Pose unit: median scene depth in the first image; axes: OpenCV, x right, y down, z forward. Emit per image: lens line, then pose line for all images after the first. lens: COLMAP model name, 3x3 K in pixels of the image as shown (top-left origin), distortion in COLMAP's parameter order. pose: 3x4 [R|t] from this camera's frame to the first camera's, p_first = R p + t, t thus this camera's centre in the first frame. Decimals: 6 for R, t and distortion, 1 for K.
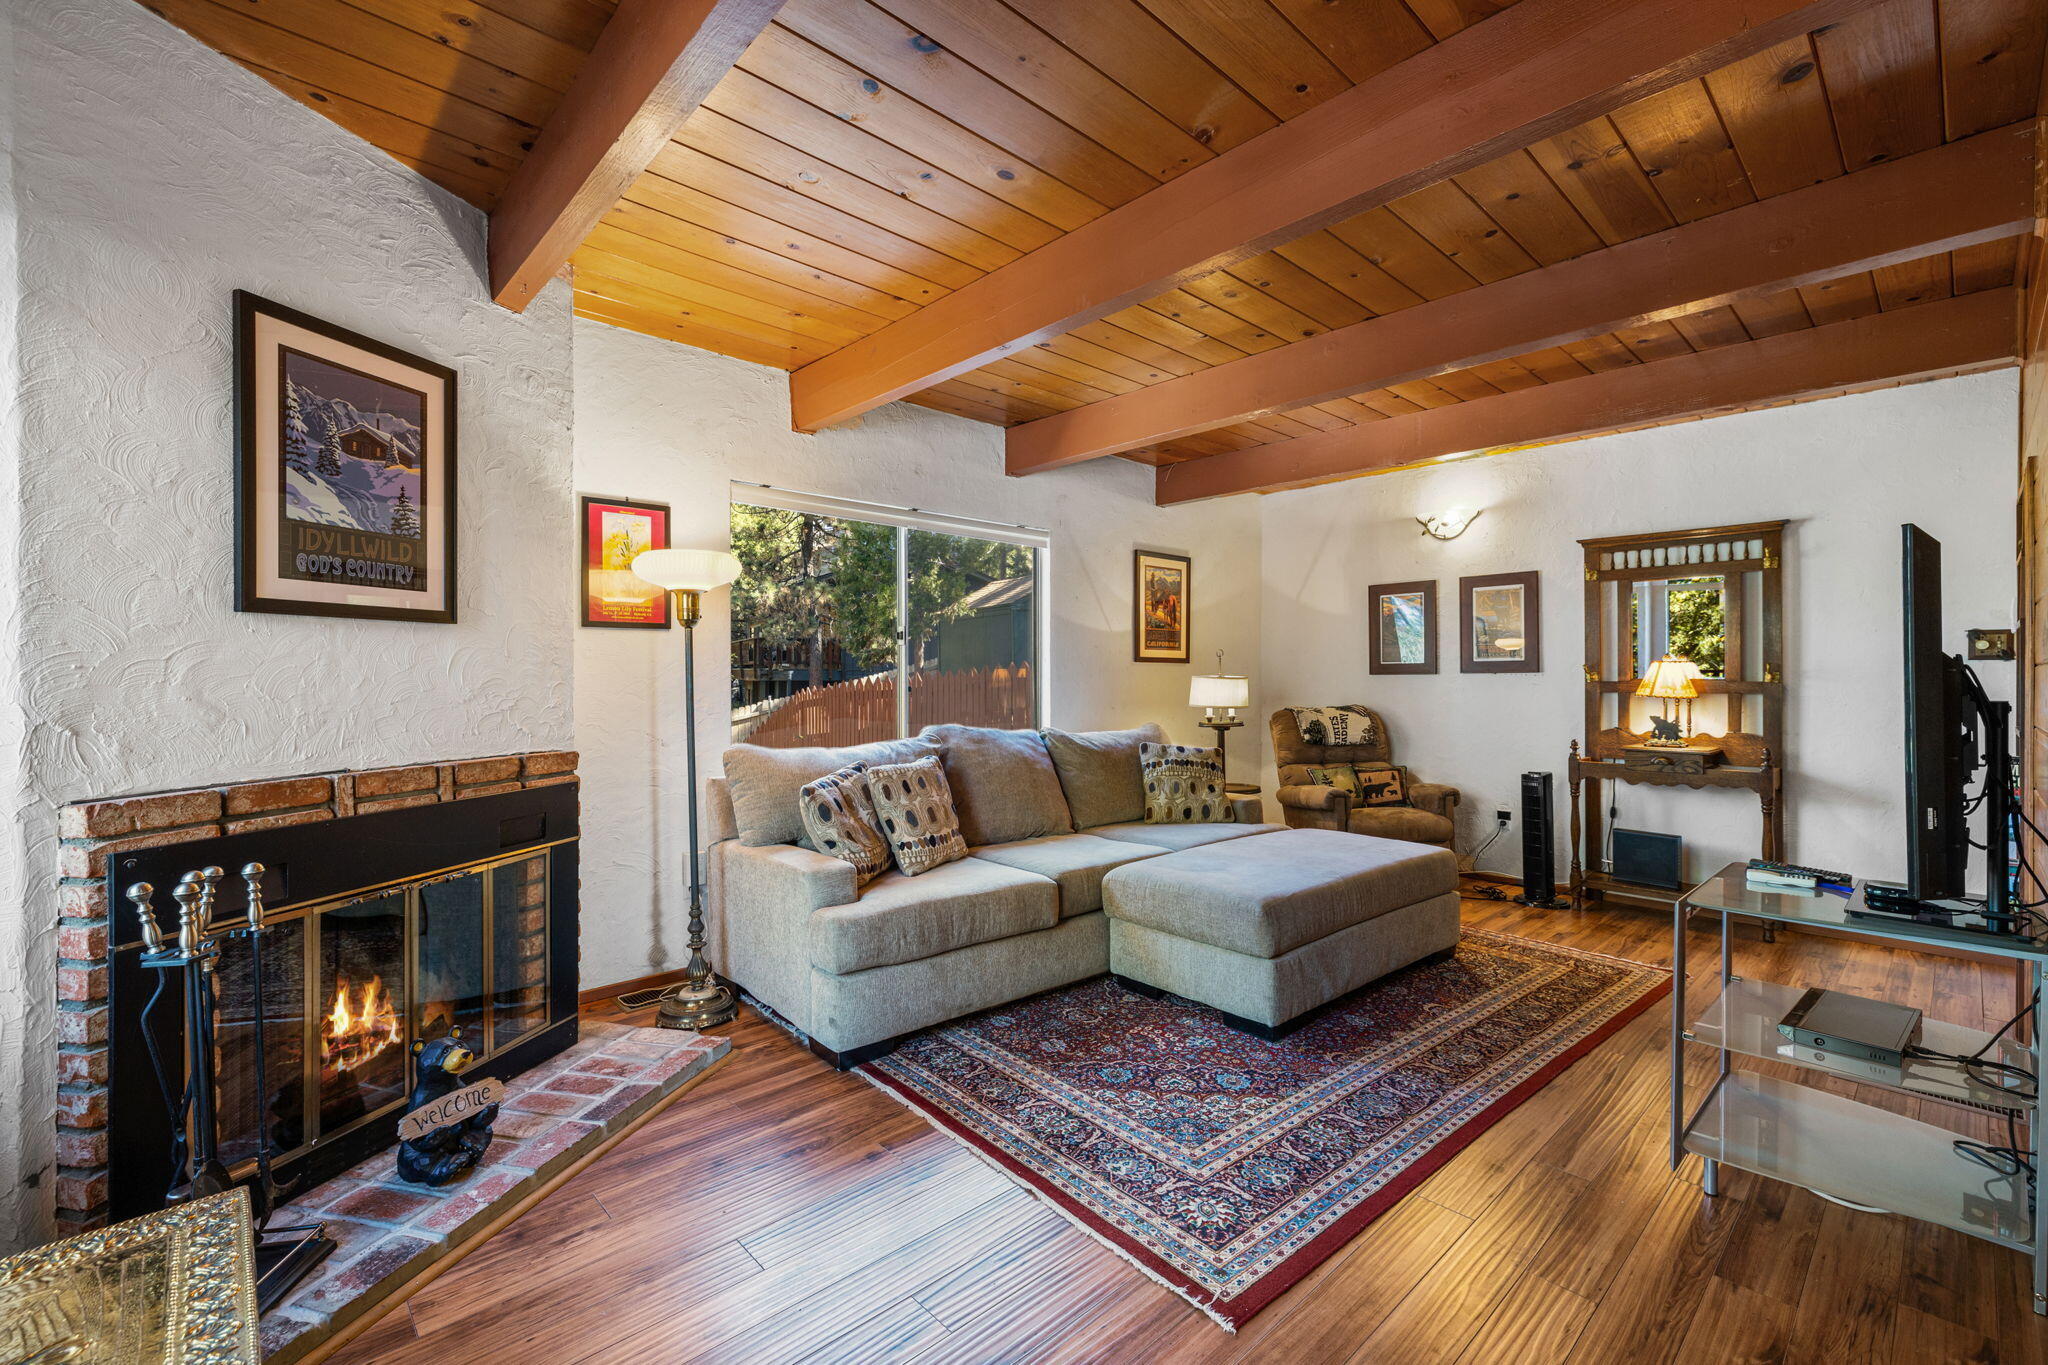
lens RADIAL K [[869.3, 0, 1016.0], [0, 869.3, 672.6], [0, 0, 1]] dist [-0.000811, 0.000228]
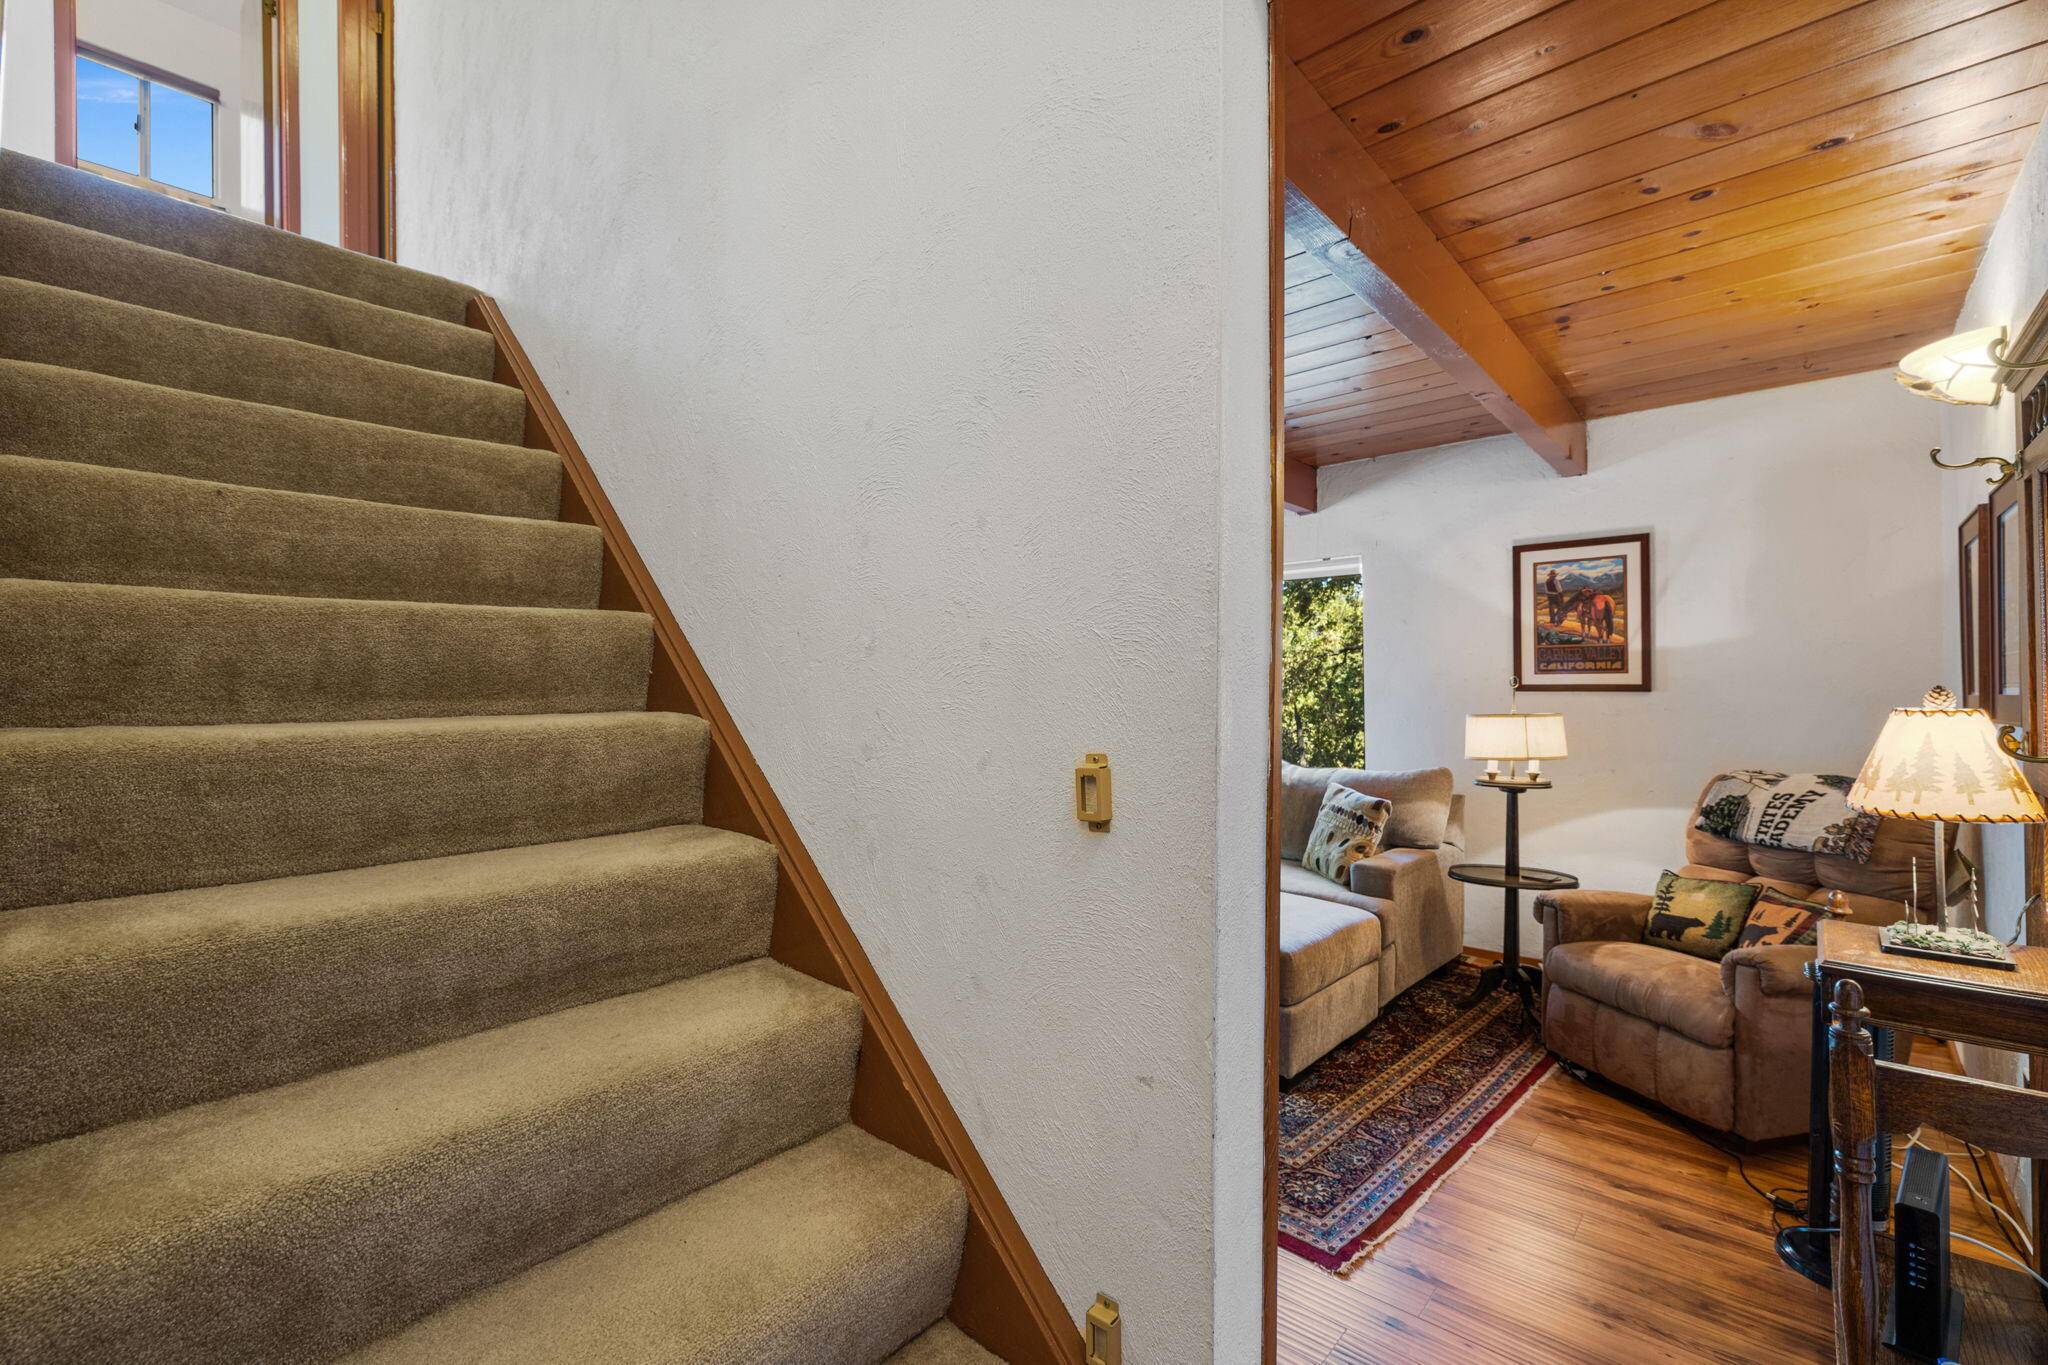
lens RADIAL K [[869.3, 0, 1029.0], [0, 869.3, 685.7], [0, 0, 1]] dist [-0.000811, 0.000228]
pose [[0.089085, -0.001403, -0.996023, 1.948056], [0.016016, 0.999872, 0.000024, -0.054588], [0.995895, -0.015954, 0.089096, 1.114362]]
